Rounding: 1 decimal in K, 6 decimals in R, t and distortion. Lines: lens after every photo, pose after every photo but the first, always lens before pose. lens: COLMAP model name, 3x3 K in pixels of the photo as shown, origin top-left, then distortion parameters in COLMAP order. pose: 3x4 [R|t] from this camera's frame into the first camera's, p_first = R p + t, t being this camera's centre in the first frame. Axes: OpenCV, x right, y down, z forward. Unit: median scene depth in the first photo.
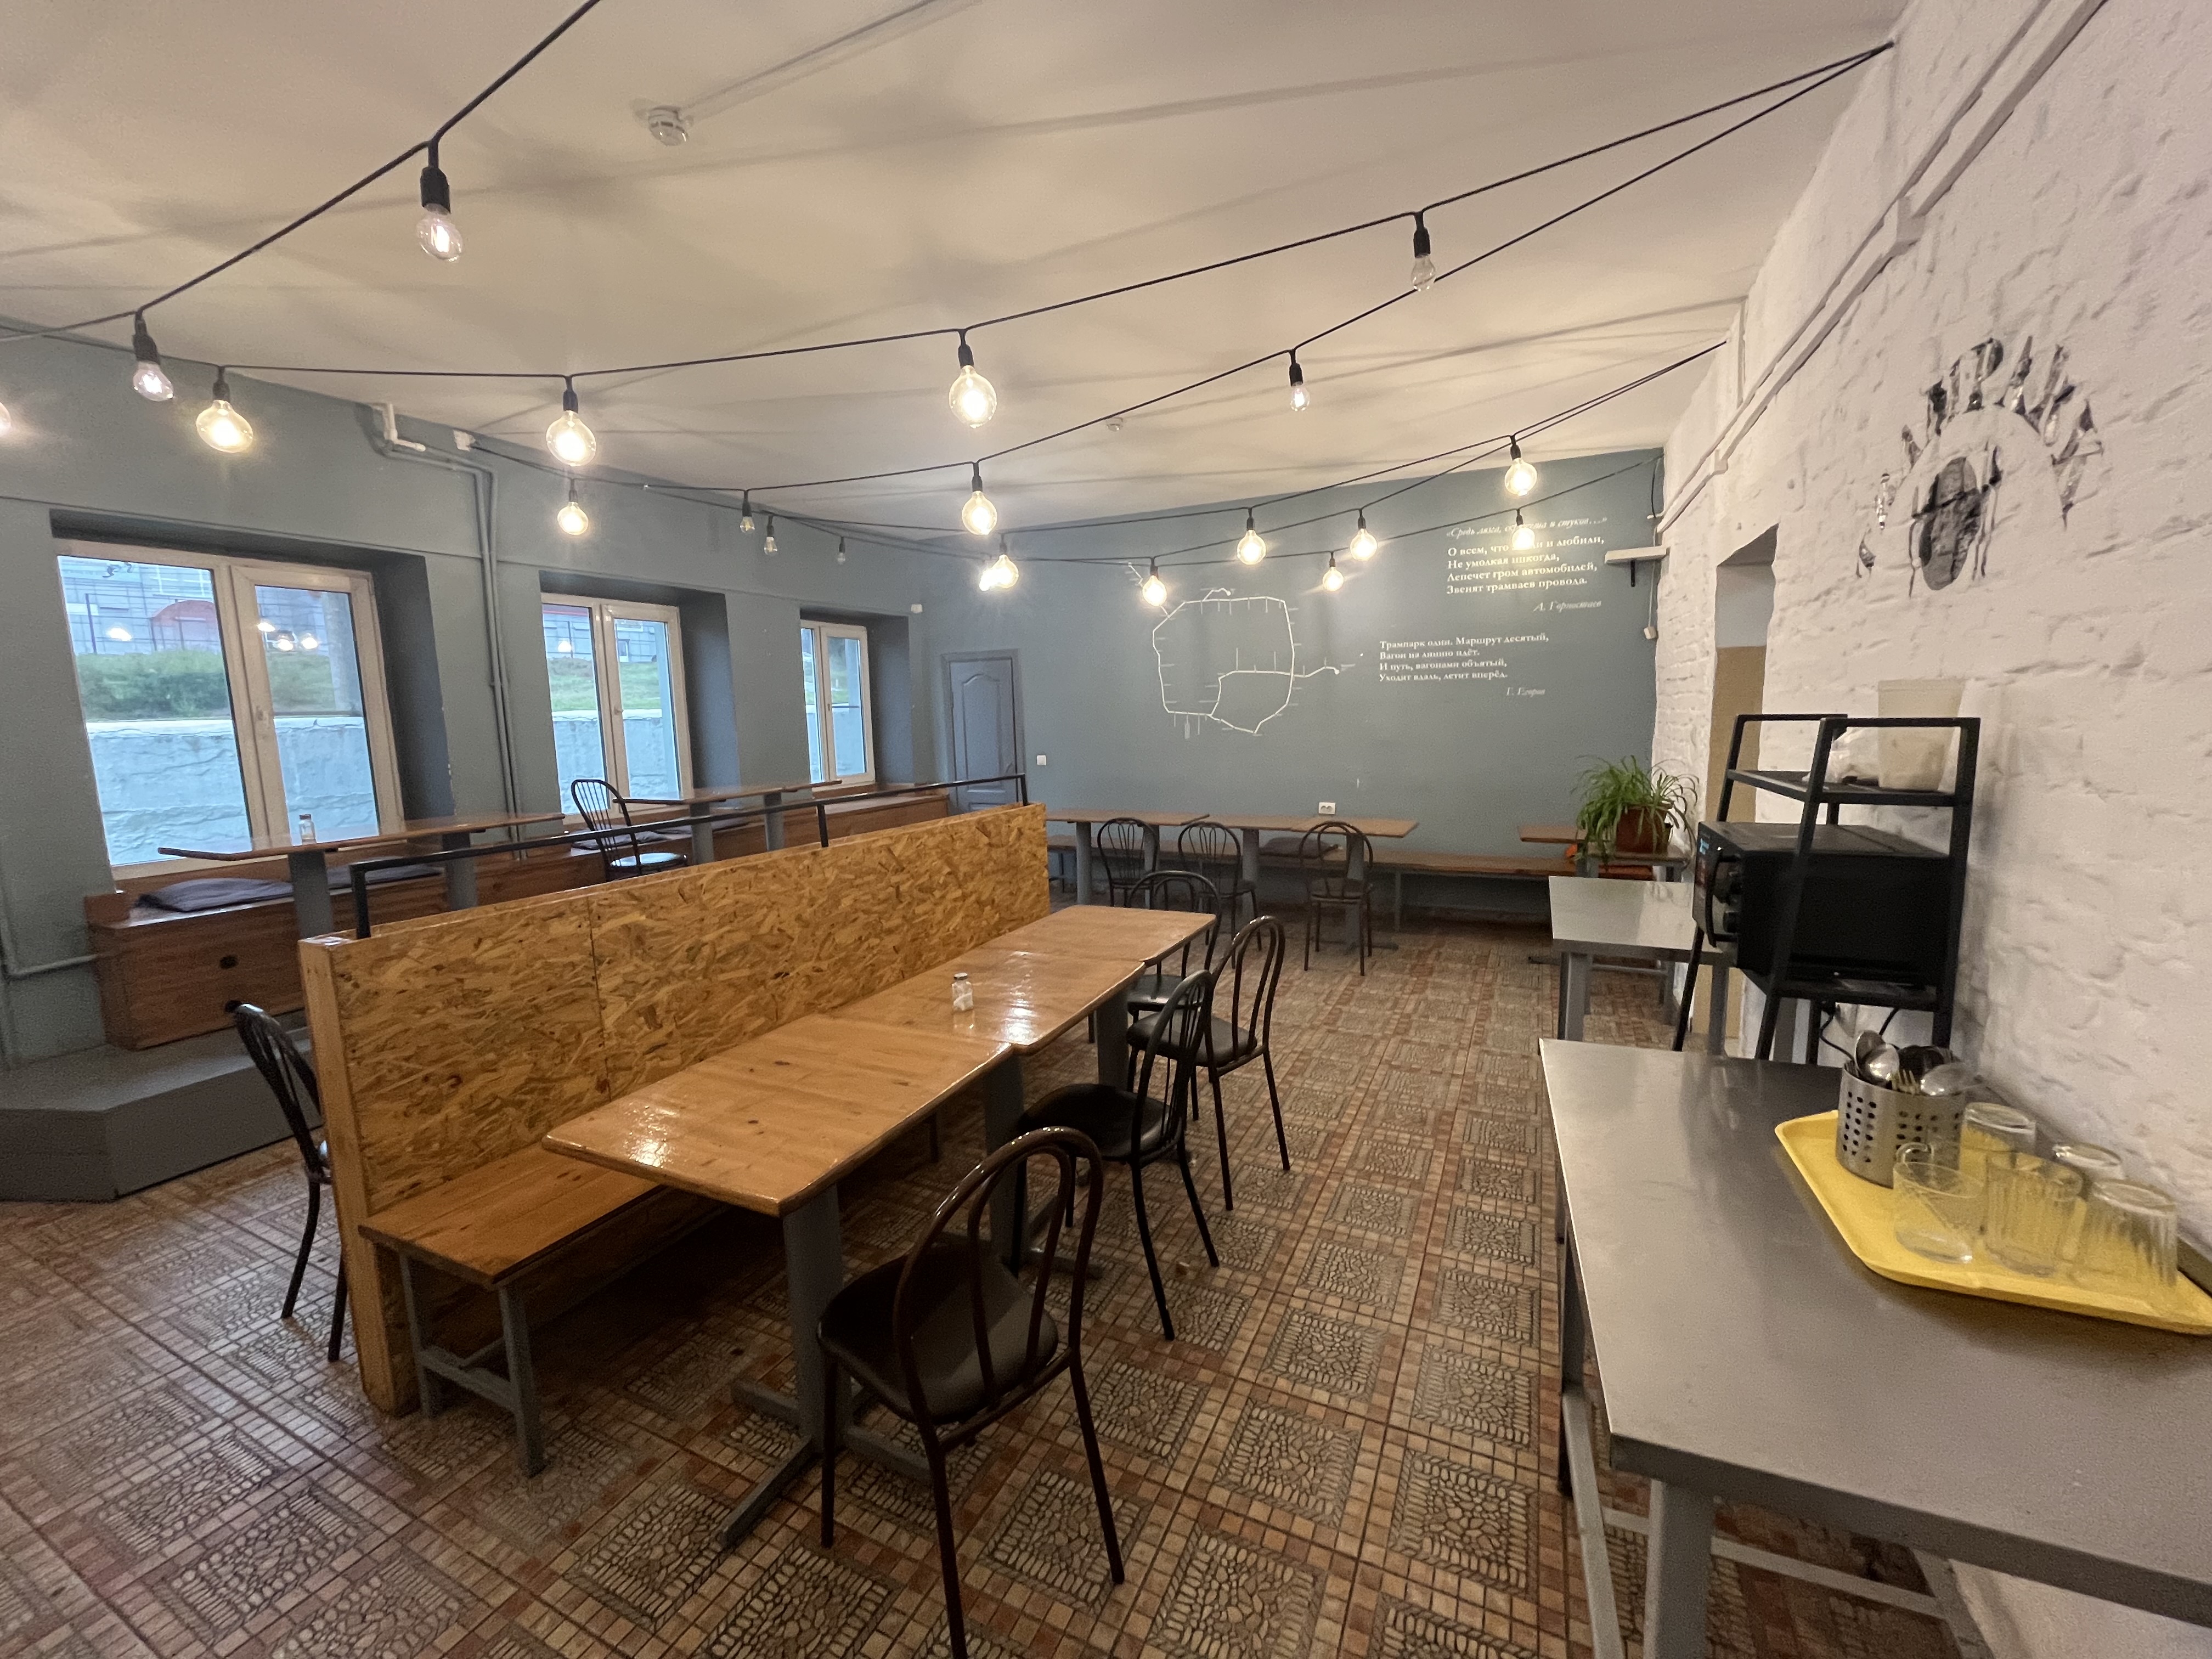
lens RADIAL K [[891.3, 0, 1100.4], [0, 891.3, 828.7], [0, 0, 1]] dist [-0.001773, -0.000206]
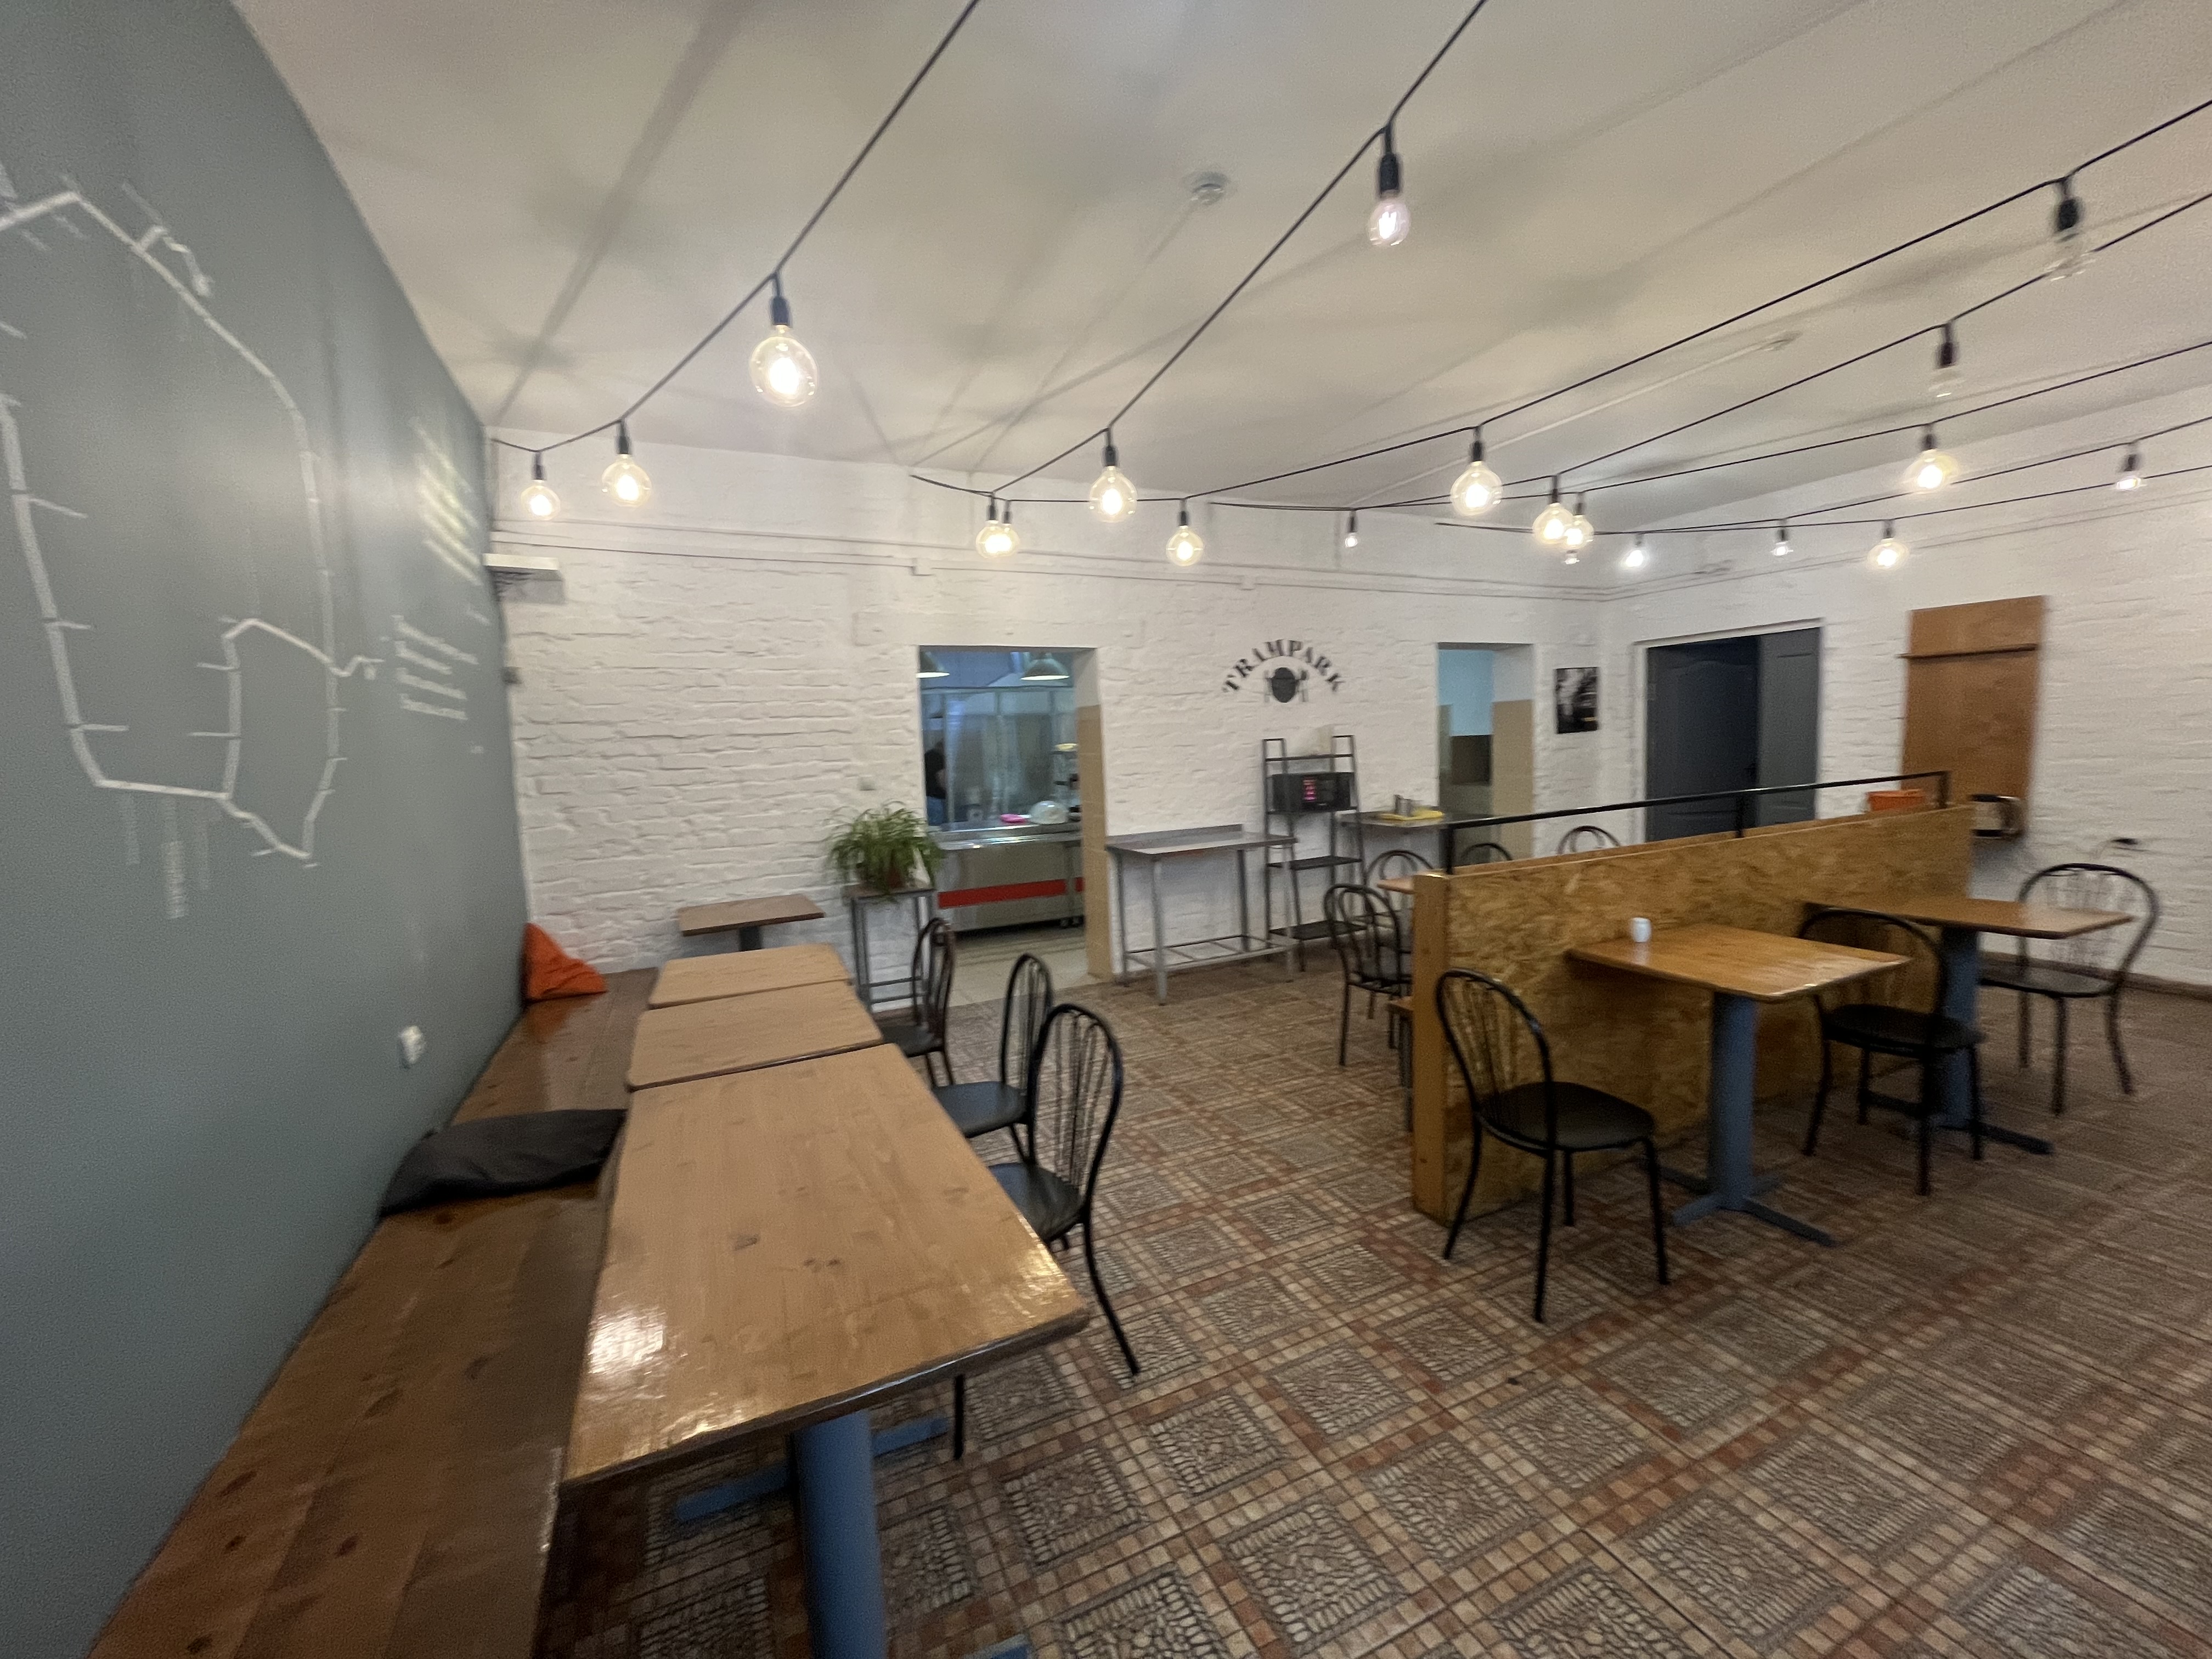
lens RADIAL K [[891.3, 0, 1102.2], [0, 891.3, 828.9], [0, 0, 1]] dist [-0.001773, -0.000206]
pose [[-0.773884, -0.018358, 0.633061, -0.317308], [0.126228, 0.975054, 0.182582, -0.228674], [-0.620620, 0.221207, -0.752262, 1.777344]]
